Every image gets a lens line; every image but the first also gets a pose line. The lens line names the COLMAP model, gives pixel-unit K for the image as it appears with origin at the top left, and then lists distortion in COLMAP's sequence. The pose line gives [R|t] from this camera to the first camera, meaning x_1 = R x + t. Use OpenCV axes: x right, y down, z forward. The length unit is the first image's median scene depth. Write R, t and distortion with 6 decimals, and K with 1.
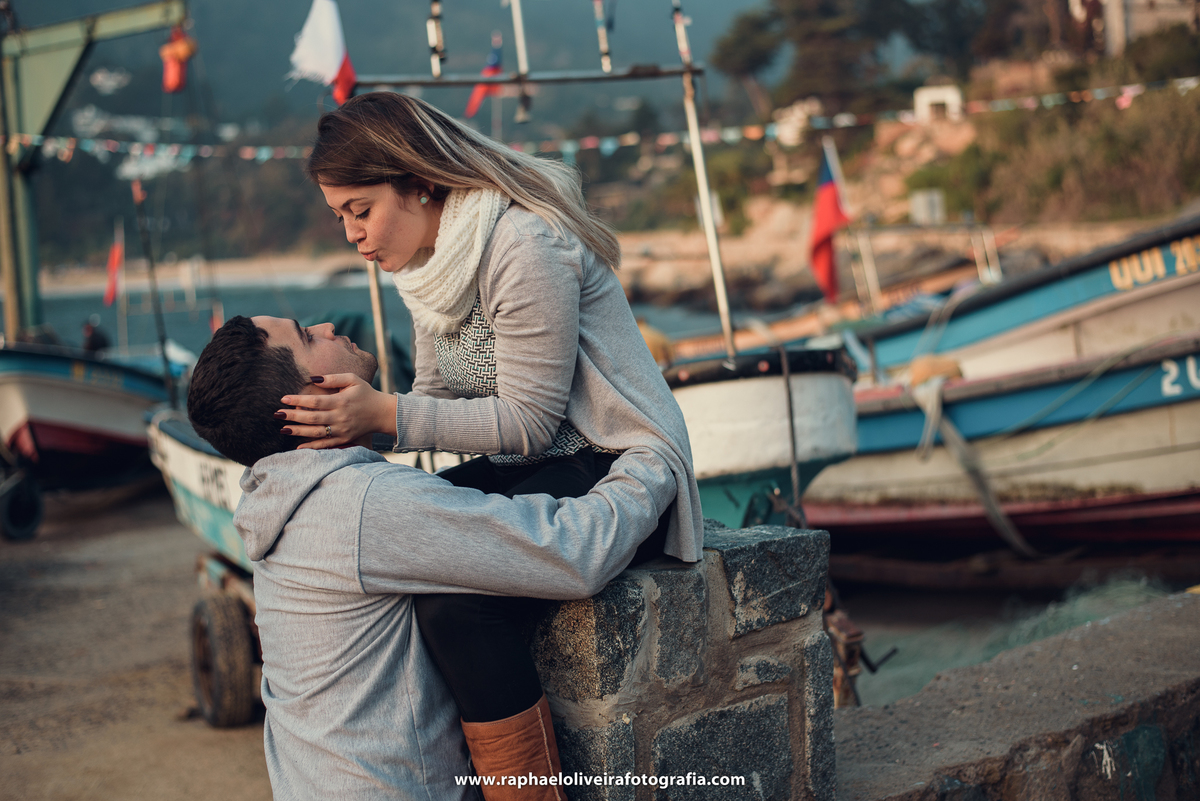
lens RADIAL K [[1726.5, 0, 604.2], [0, 1726.5, 399.2], [0, 0, 1]] dist [-0.113462, 0.000000]
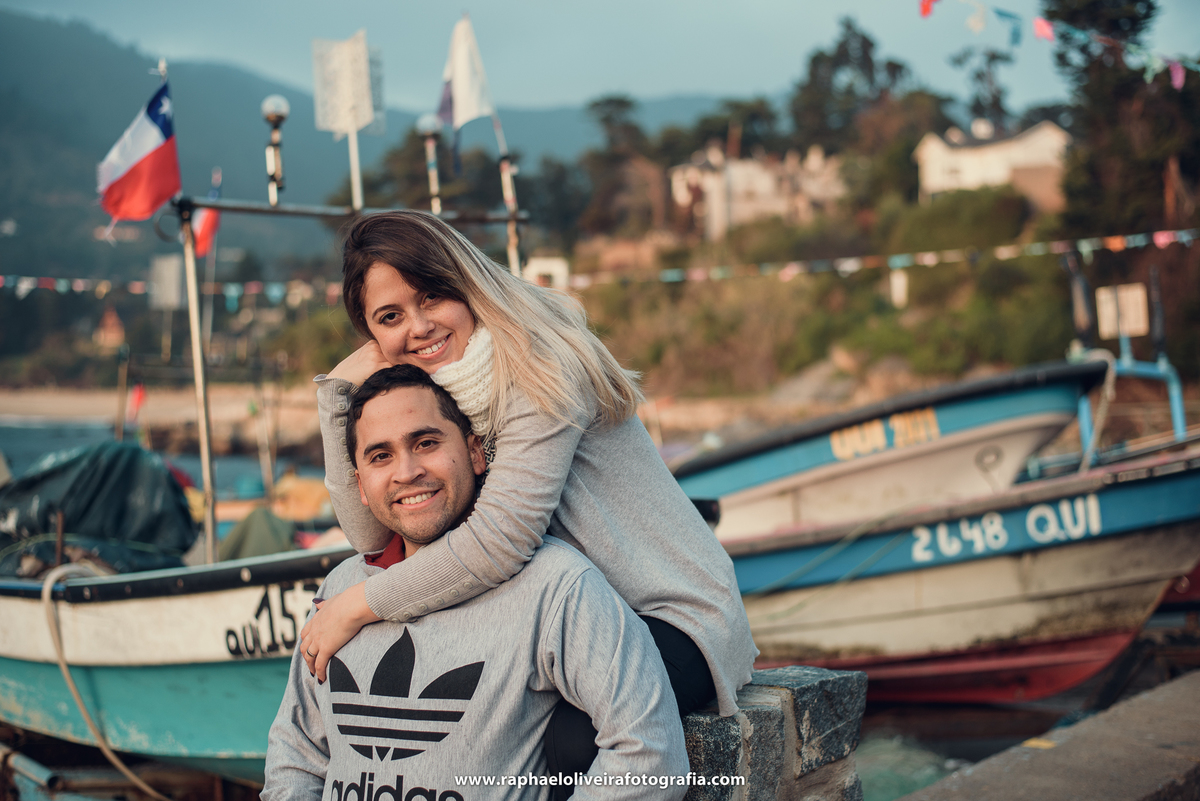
lens RADIAL K [[1726.5, 0, 607.2], [0, 1726.5, 396.2], [0, 0, 1]] dist [-0.113462, 0.000000]
pose [[0.971052, 0.055710, 0.232279, -0.102763], [-0.033348, 0.994517, -0.099115, 0.007935], [-0.236527, 0.088500, 0.967586, 0.017109]]
